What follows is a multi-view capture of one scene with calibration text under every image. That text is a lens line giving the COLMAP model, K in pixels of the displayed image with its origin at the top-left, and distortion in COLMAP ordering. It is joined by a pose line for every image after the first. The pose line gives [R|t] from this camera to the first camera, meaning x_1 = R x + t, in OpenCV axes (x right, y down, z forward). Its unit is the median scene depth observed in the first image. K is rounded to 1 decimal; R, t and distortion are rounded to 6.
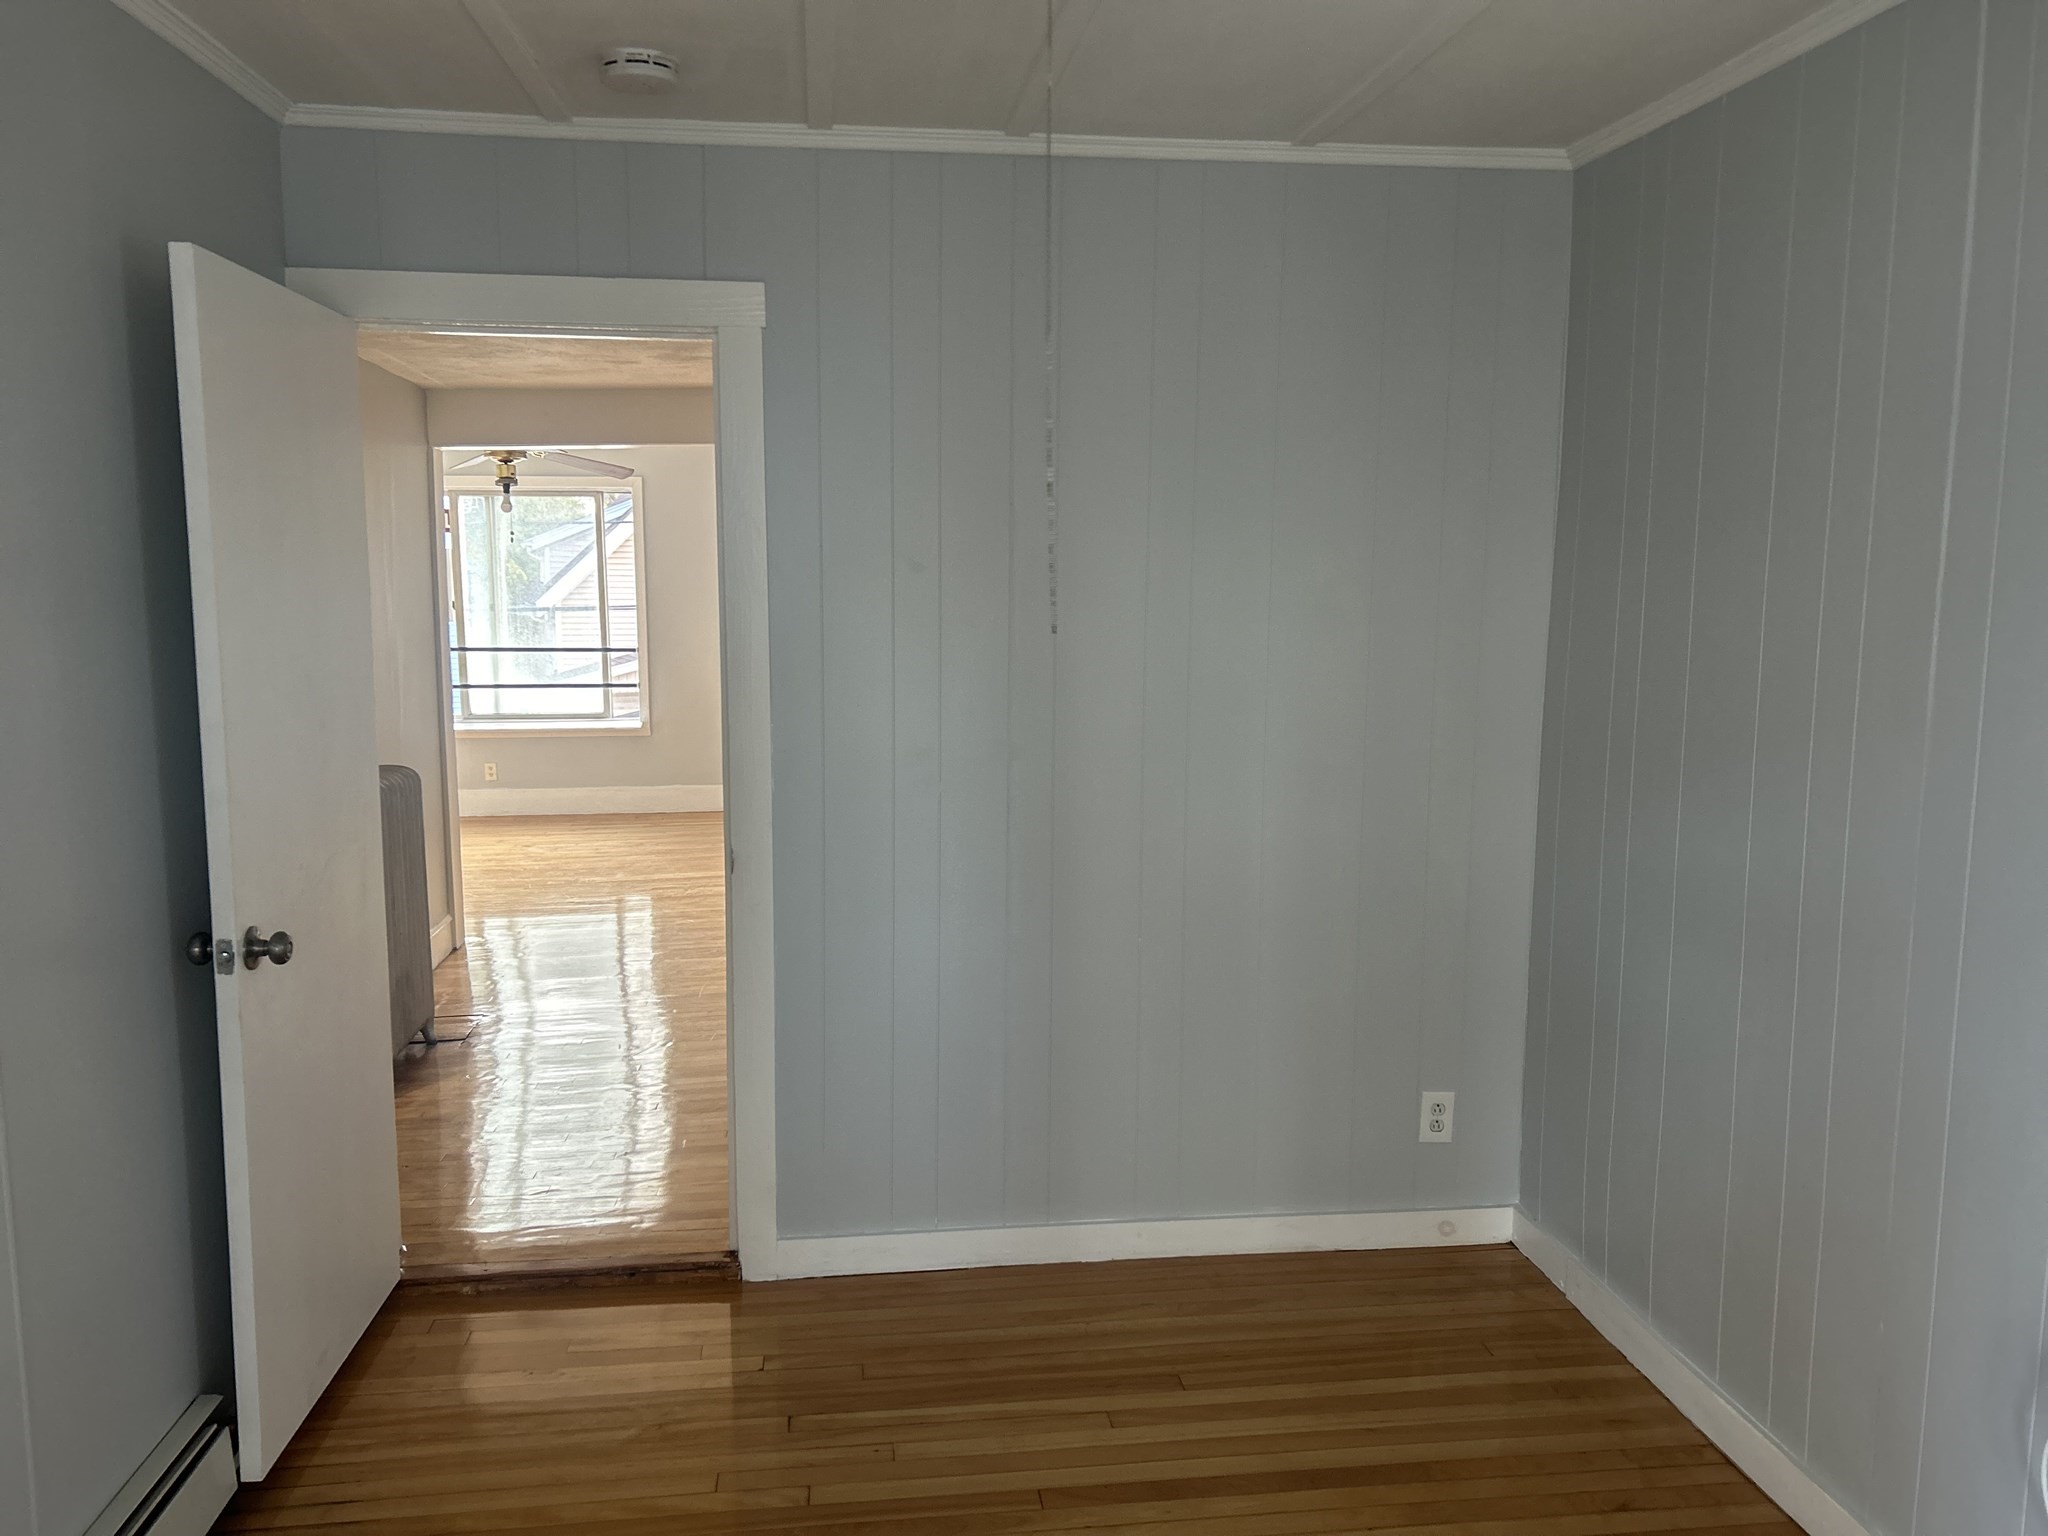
lens RADIAL K [[1512.5, 0, 1024.0], [0, 1512.5, 768.0], [0, 0, 1]] dist [0.106992, -0.165593]
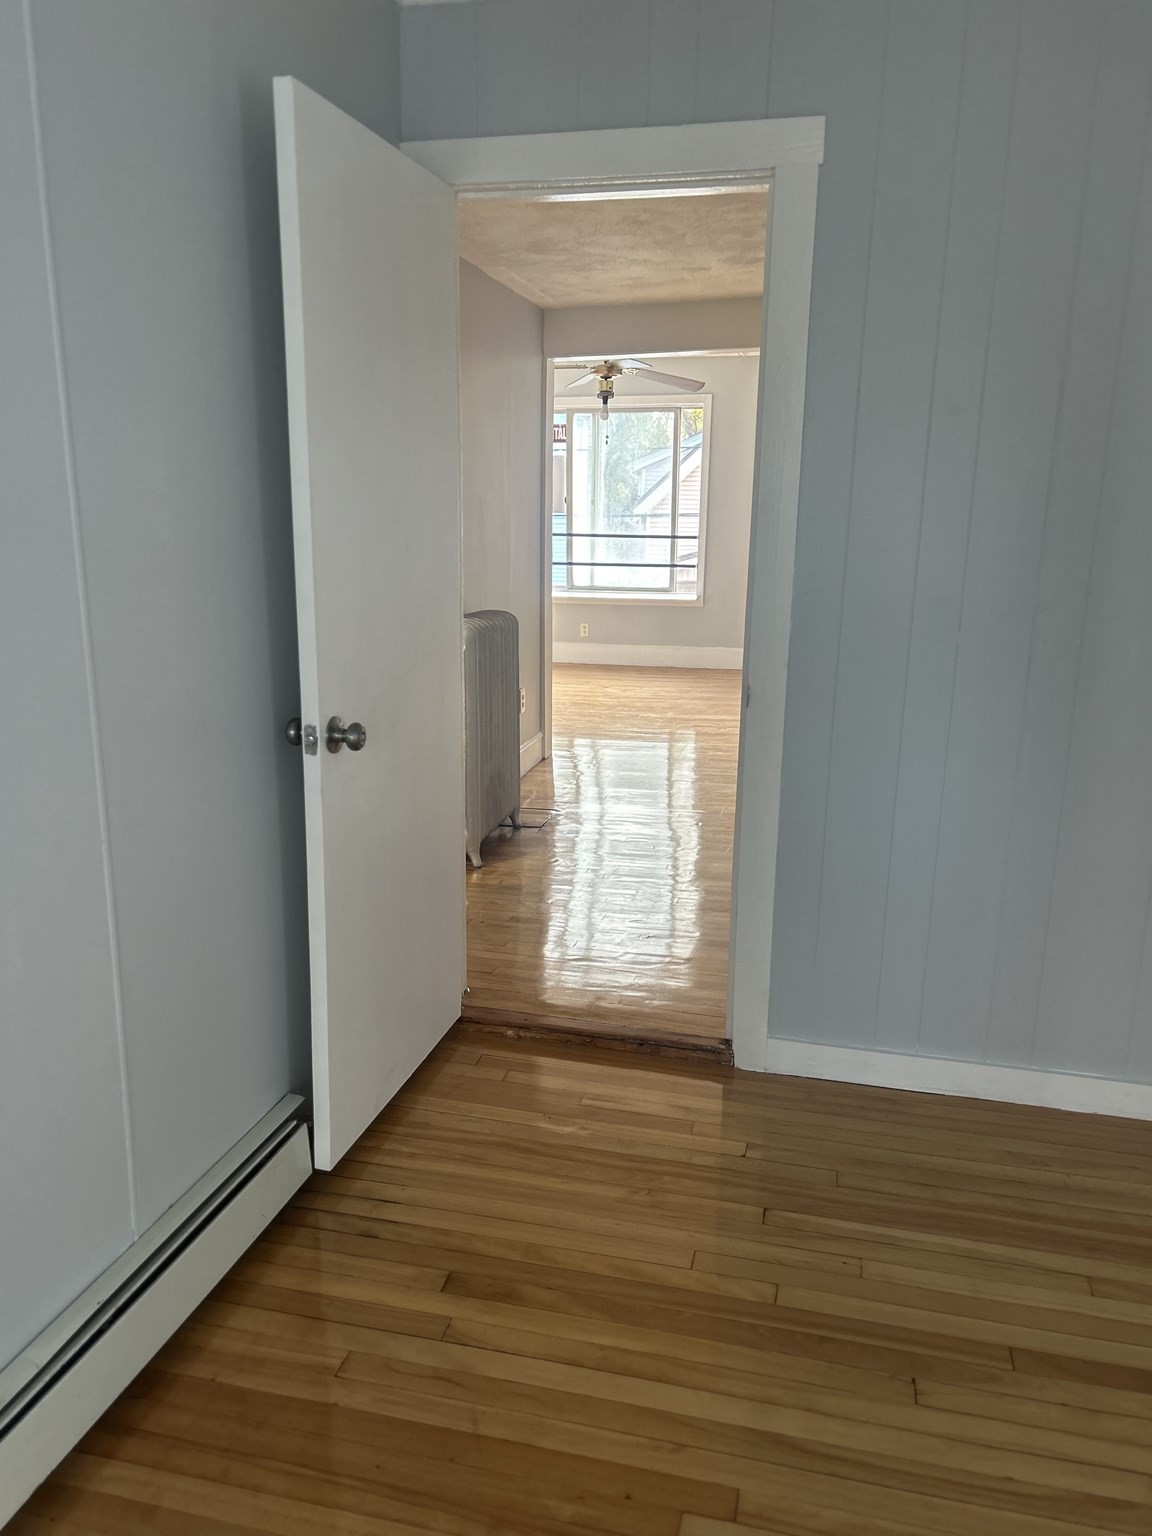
lens RADIAL K [[1134.4, 0, 567.0], [0, 1134.4, 771.7], [0, 0, 1]] dist [0.106992, -0.165593]
pose [[0.932920, 0.091335, -0.348309, -0.015894], [-0.052836, 0.991549, 0.118490, 0.015938], [0.356187, -0.092138, 0.929861, 0.123540]]
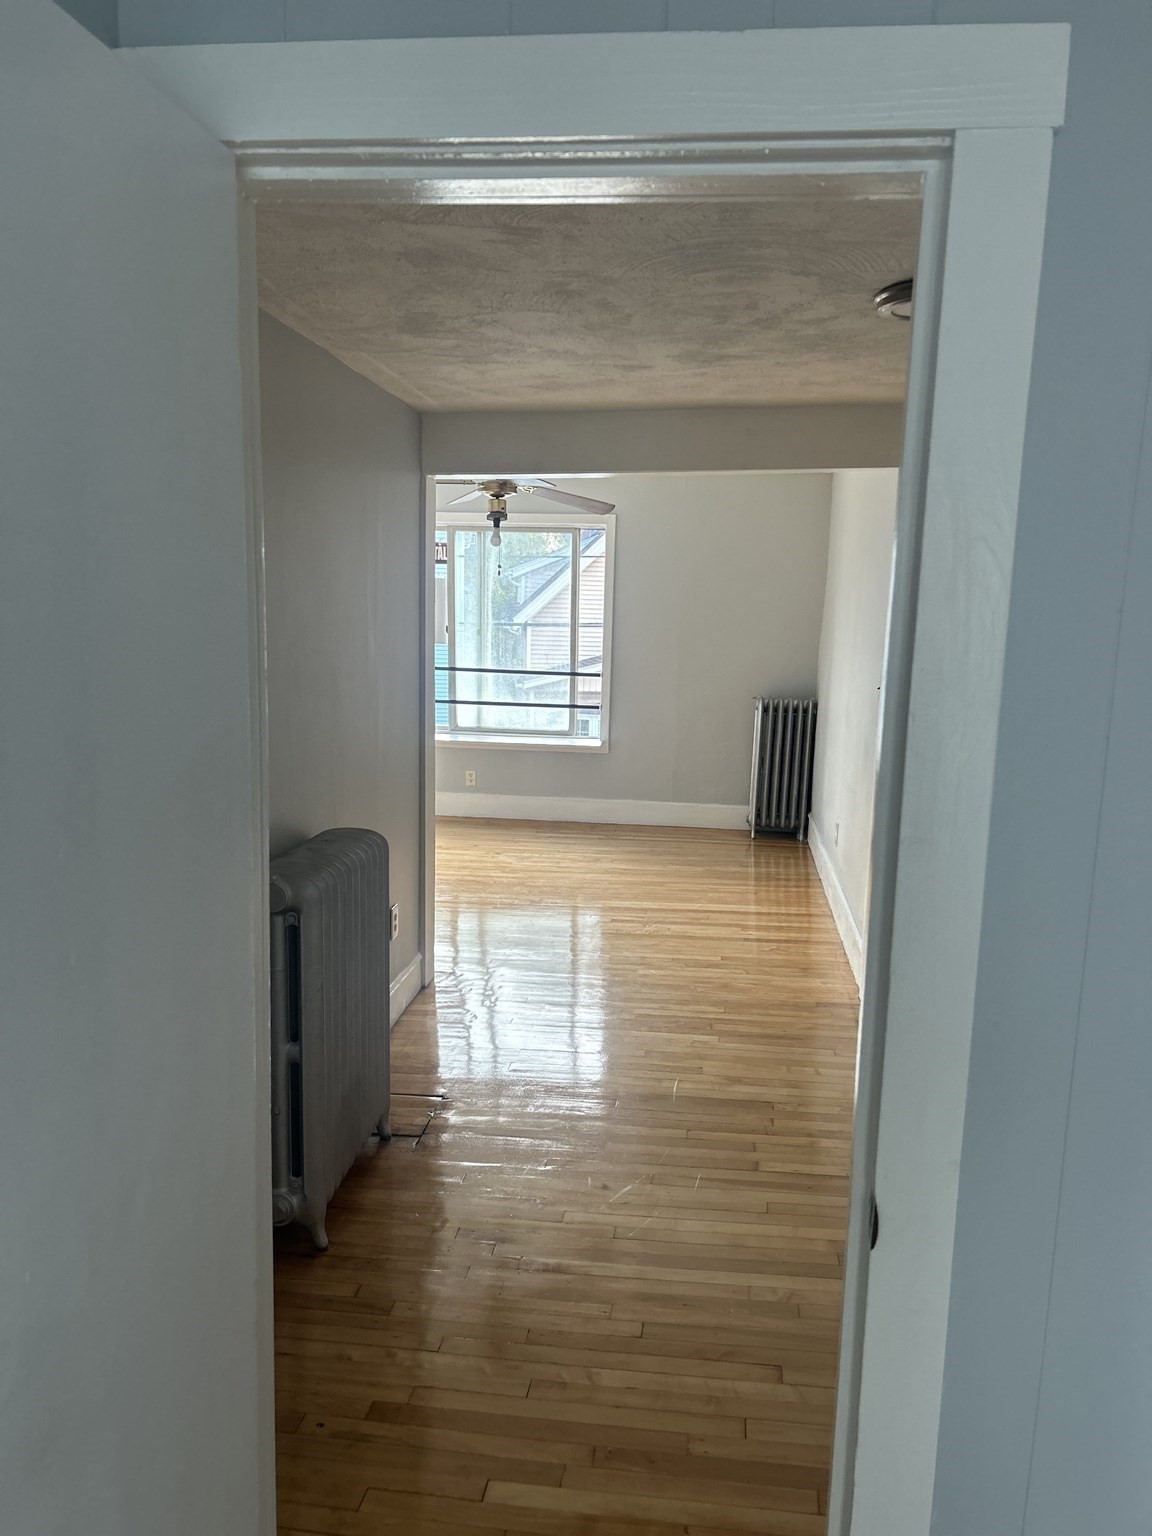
lens RADIAL K [[1134.4, 0, 567.0], [0, 1134.4, 771.7], [0, 0, 1]] dist [0.106992, -0.165593]
pose [[0.966123, 0.059084, -0.251230, -0.129943], [-0.052750, 0.998099, 0.031877, -0.061035], [0.252635, -0.017544, 0.967402, 0.386238]]
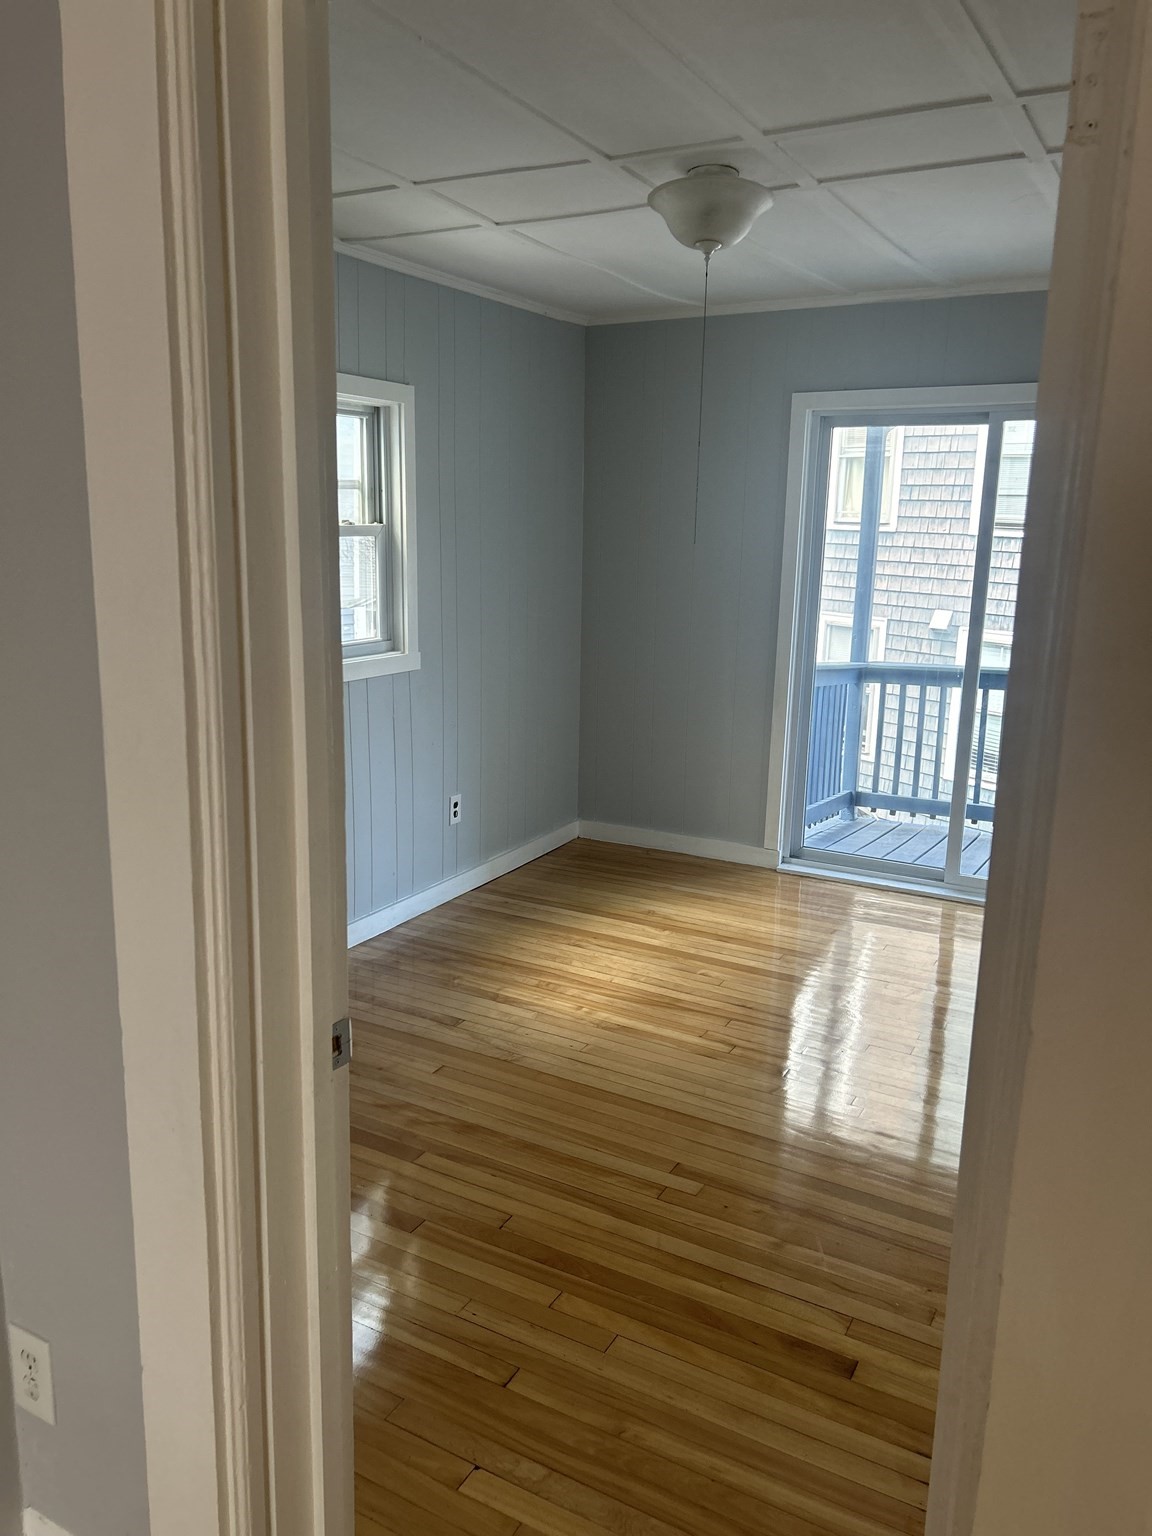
lens RADIAL K [[1134.4, 0, 567.0], [0, 1134.4, 771.7], [0, 0, 1]] dist [0.106992, -0.165593]
pose [[-0.801808, -0.144477, 0.579854, -0.306633], [0.046379, 0.952362, 0.301423, -0.097318], [-0.595780, 0.268577, -0.756910, 0.785494]]
